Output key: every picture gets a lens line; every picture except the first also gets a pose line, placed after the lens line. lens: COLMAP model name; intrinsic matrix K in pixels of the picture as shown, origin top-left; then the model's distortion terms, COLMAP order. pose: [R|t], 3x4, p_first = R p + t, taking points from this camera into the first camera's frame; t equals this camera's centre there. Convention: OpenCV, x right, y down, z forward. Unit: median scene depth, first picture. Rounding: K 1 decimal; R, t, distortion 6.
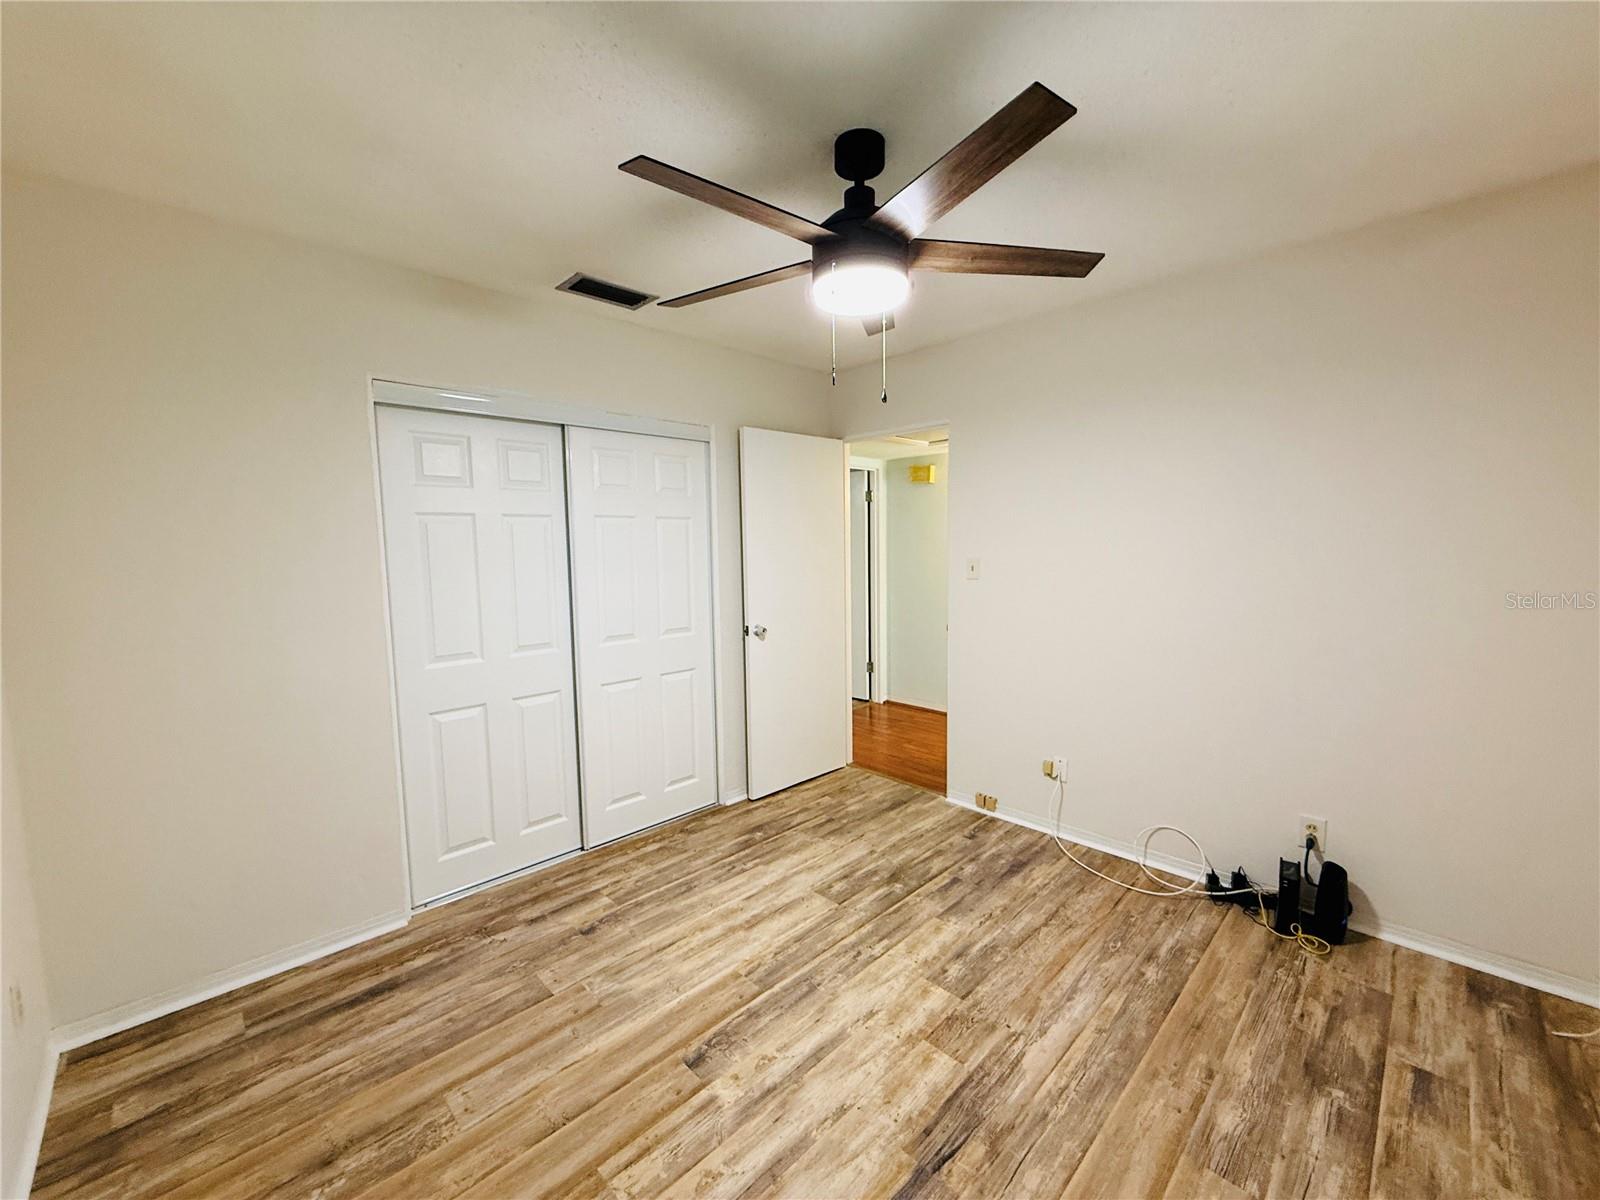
lens RADIAL K [[640.4, 0, 789.8], [0, 640.4, 577.4], [0, 0, 1]] dist [-0.001136, 0.000248]
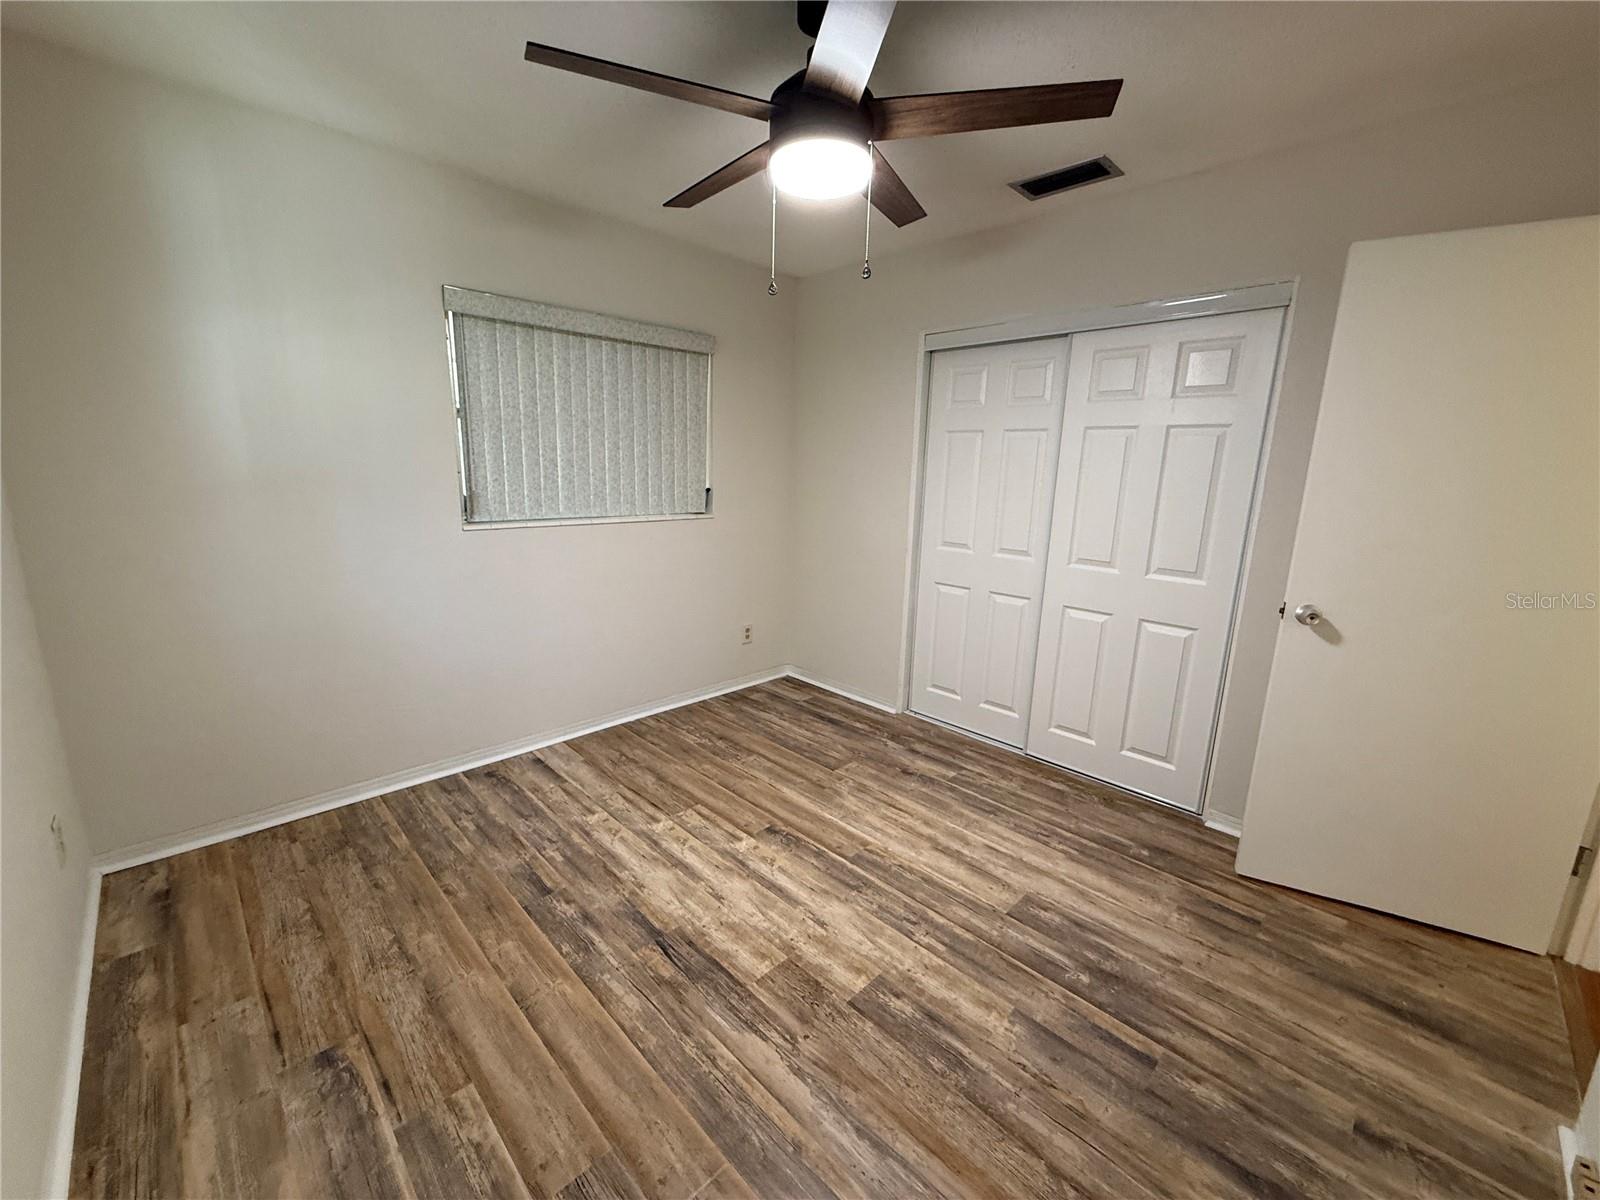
lens RADIAL K [[640.4, 0, 798.5], [0, 640.4, 599.1], [0, 0, 1]] dist [-0.001136, 0.000248]
pose [[0.008266, 0.219620, -0.975551, 0.836783], [-0.077052, 0.972823, 0.218353, -0.028117], [0.996993, 0.073363, 0.024964, 0.753787]]
